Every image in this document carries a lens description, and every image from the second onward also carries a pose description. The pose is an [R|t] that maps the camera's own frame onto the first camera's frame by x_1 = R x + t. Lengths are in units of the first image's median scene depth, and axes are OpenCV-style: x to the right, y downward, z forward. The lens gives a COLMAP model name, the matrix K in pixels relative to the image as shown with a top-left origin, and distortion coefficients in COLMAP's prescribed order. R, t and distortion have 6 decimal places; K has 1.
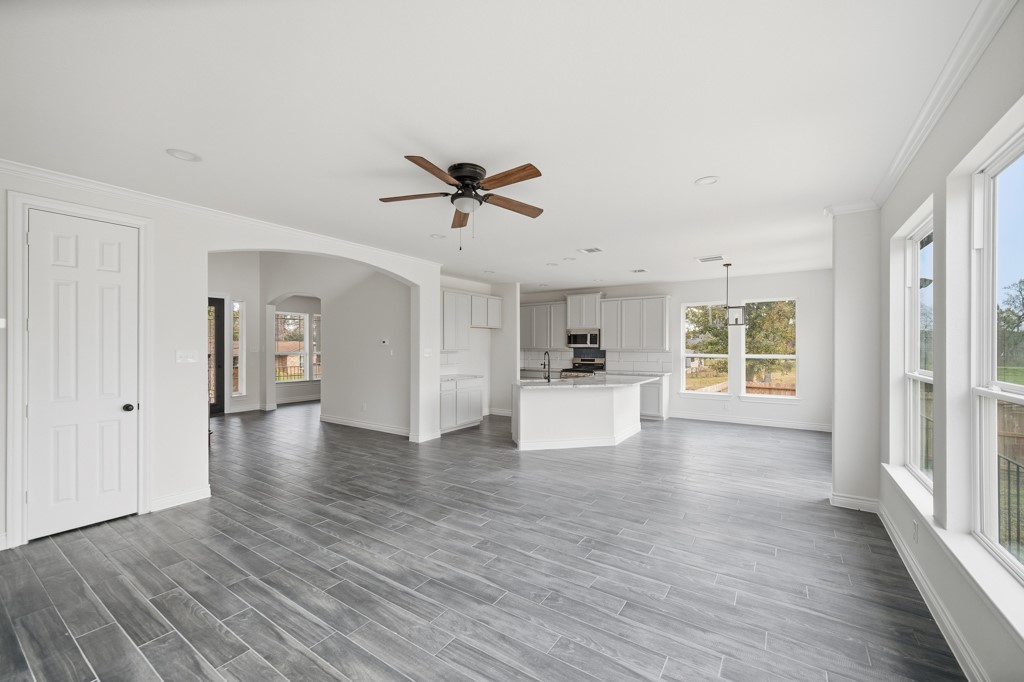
lens RADIAL K [[417.0, 0, 511.8], [0, 417.0, 342.5], [0, 0, 1]] dist [0.001356, -0.000043]
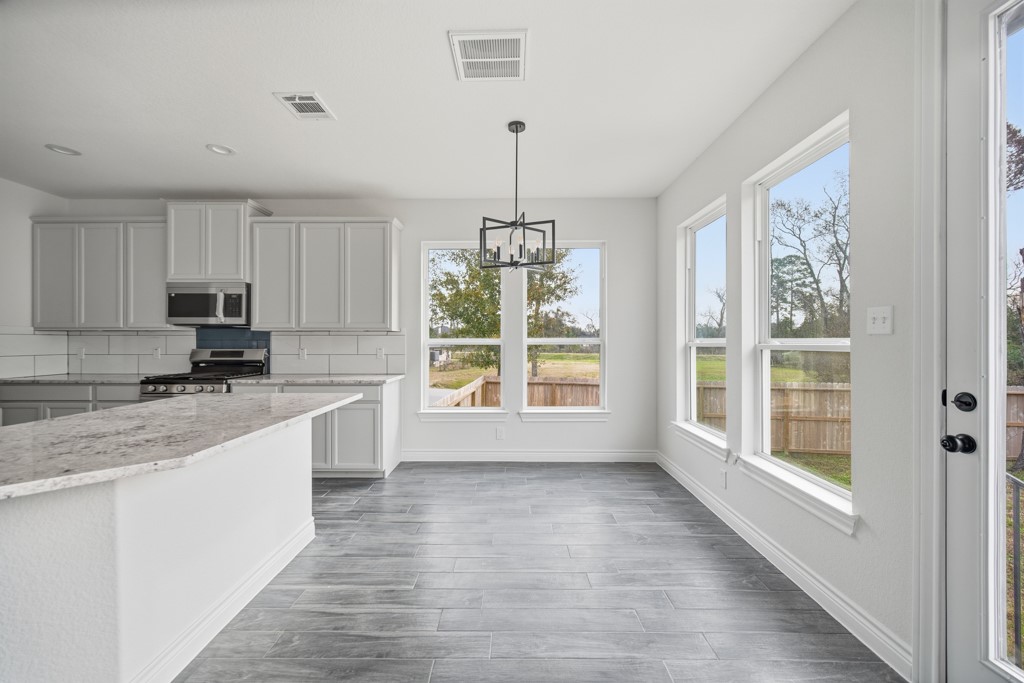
lens RADIAL K [[417.0, 0, 511.8], [0, 417.0, 343.0], [0, 0, 1]] dist [0.001356, -0.000043]
pose [[0.837598, -0.003738, 0.546275, 0.198332], [-0.004403, 0.999898, 0.013592, 0.023733], [-0.546270, -0.013790, 0.837496, 0.460747]]
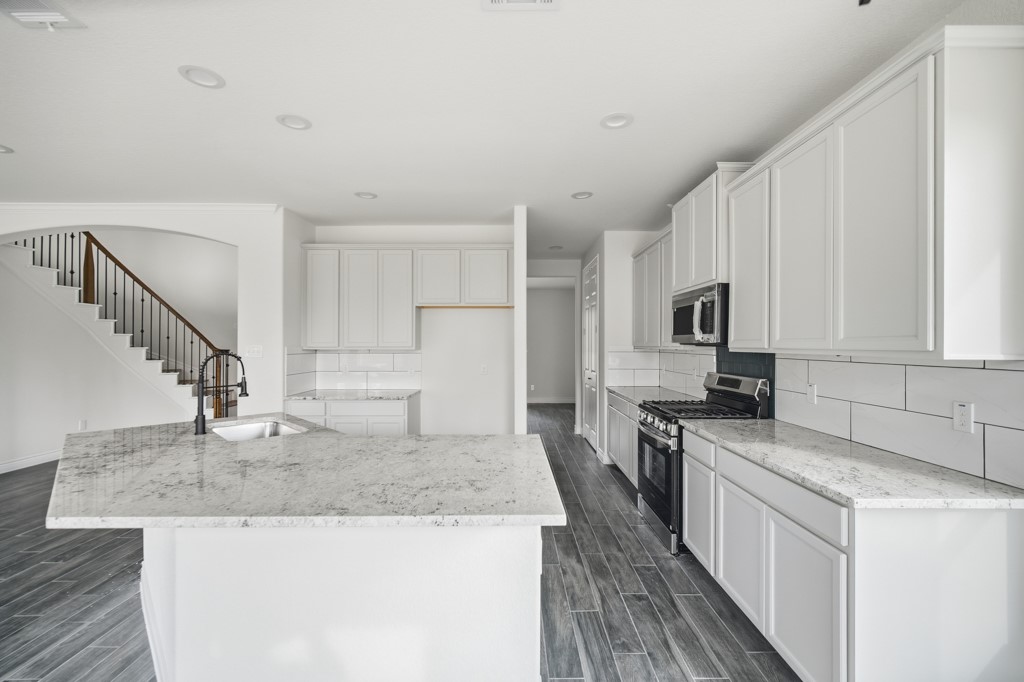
lens RADIAL K [[417.0, 0, 511.8], [0, 417.0, 342.5], [0, 0, 1]] dist [0.001356, -0.000043]
pose [[0.557219, -0.003722, -0.830357, 0.373437], [0.006701, 0.999978, 0.000015, 0.009767], [0.830338, -0.005572, 0.557232, 0.684686]]
